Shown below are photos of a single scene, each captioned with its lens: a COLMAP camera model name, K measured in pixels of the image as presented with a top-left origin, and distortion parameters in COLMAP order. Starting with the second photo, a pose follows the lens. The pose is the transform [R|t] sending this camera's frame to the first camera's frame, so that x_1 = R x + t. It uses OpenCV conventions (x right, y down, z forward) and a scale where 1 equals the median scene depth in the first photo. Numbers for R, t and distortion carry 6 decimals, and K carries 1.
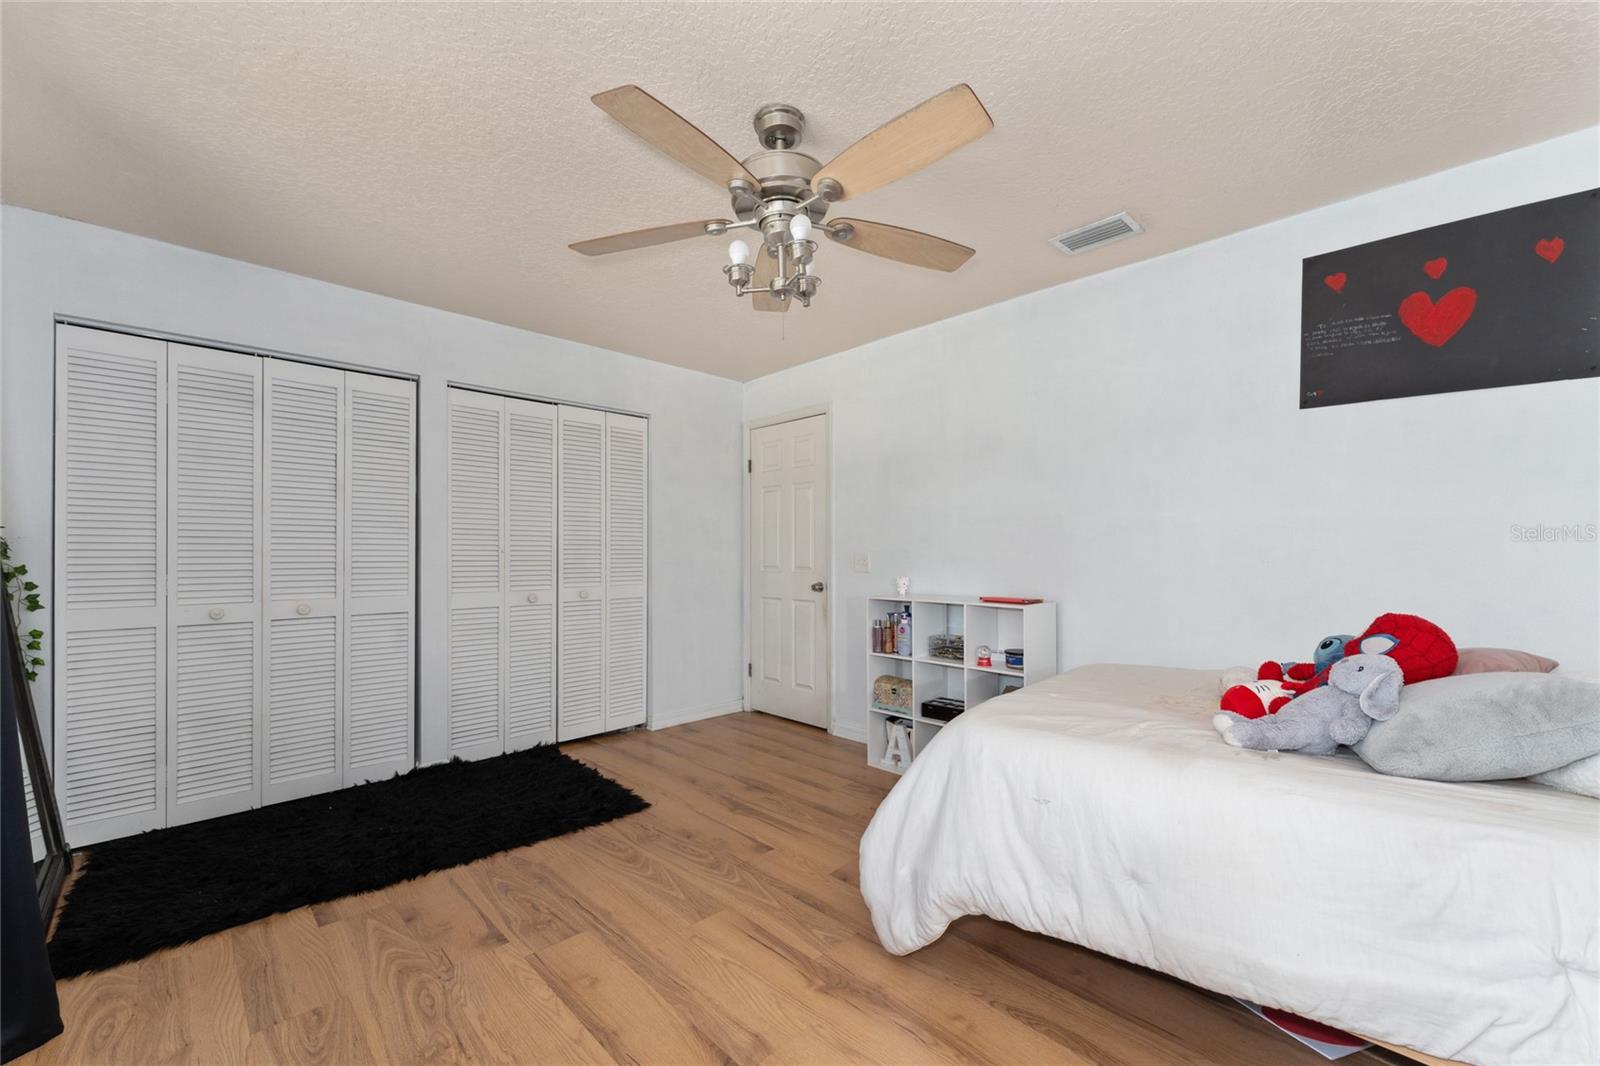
lens RADIAL K [[641.0, 0, 801.9], [0, 641.0, 541.1], [0, 0, 1]] dist [0.000226, 0.000098]
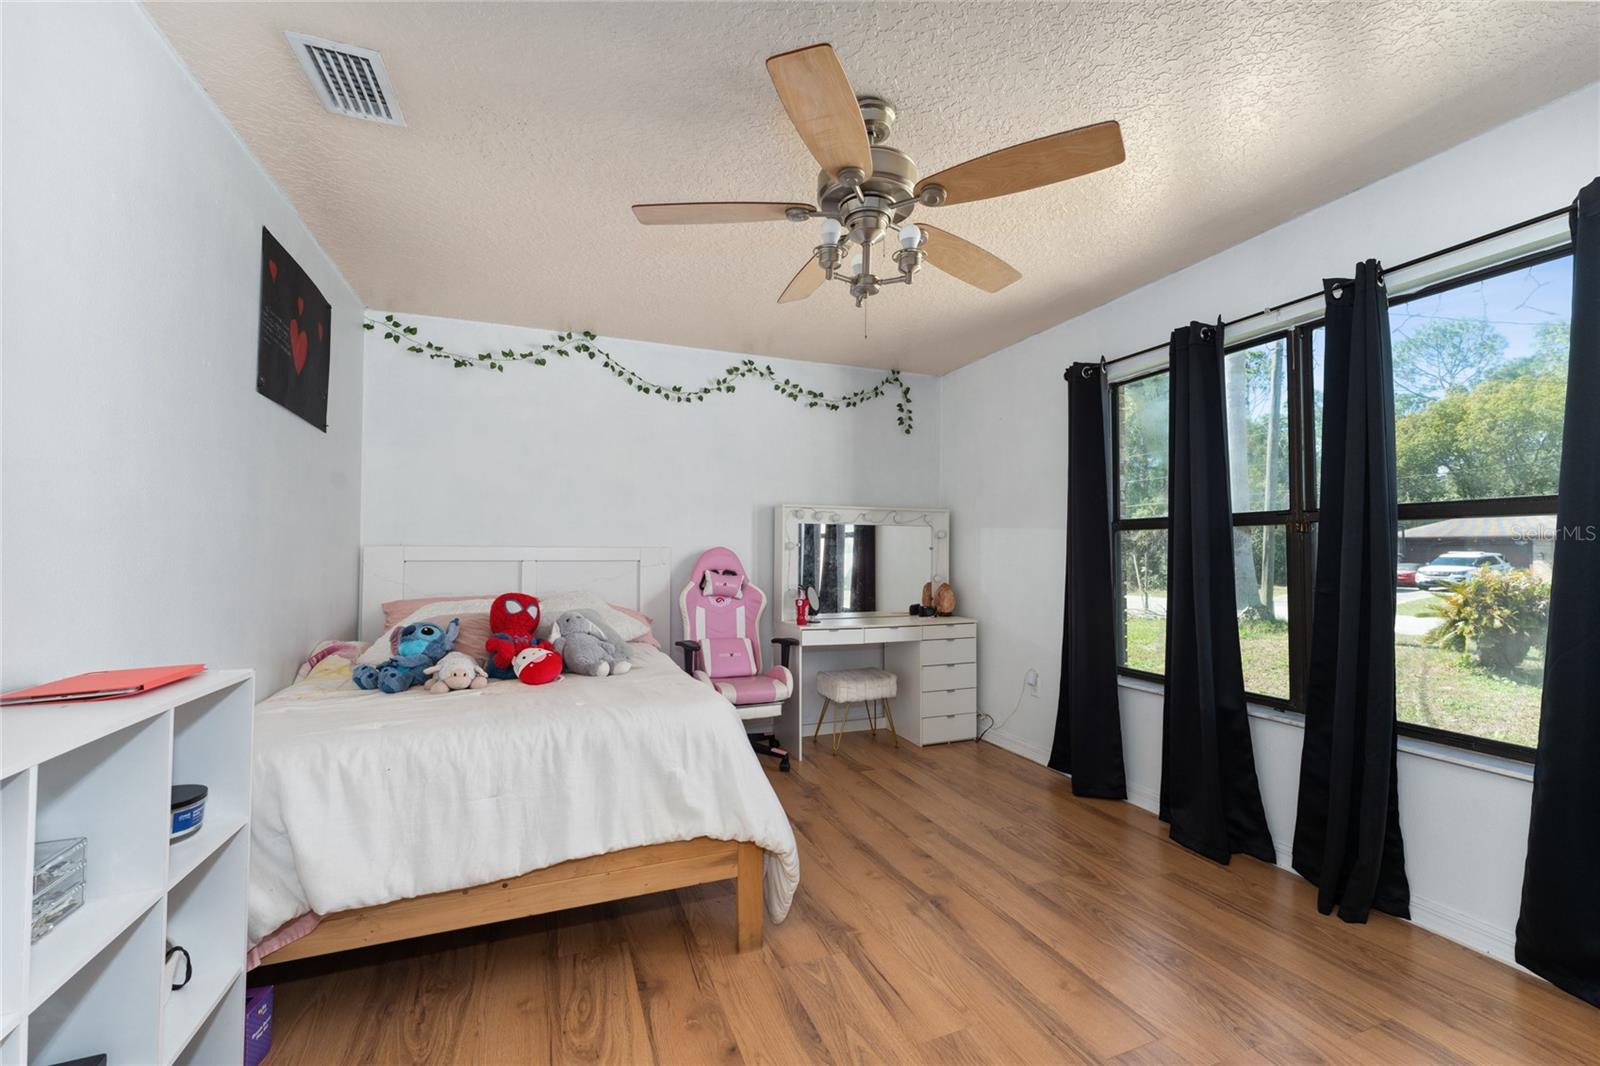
lens RADIAL K [[641.0, 0, 801.9], [0, 641.0, 536.0], [0, 0, 1]] dist [0.000226, 0.000098]
pose [[-0.918832, 0.004896, 0.394618, -0.304872], [-0.006420, 0.999605, -0.027348, 0.012464], [-0.394597, -0.027662, -0.918438, 1.842358]]
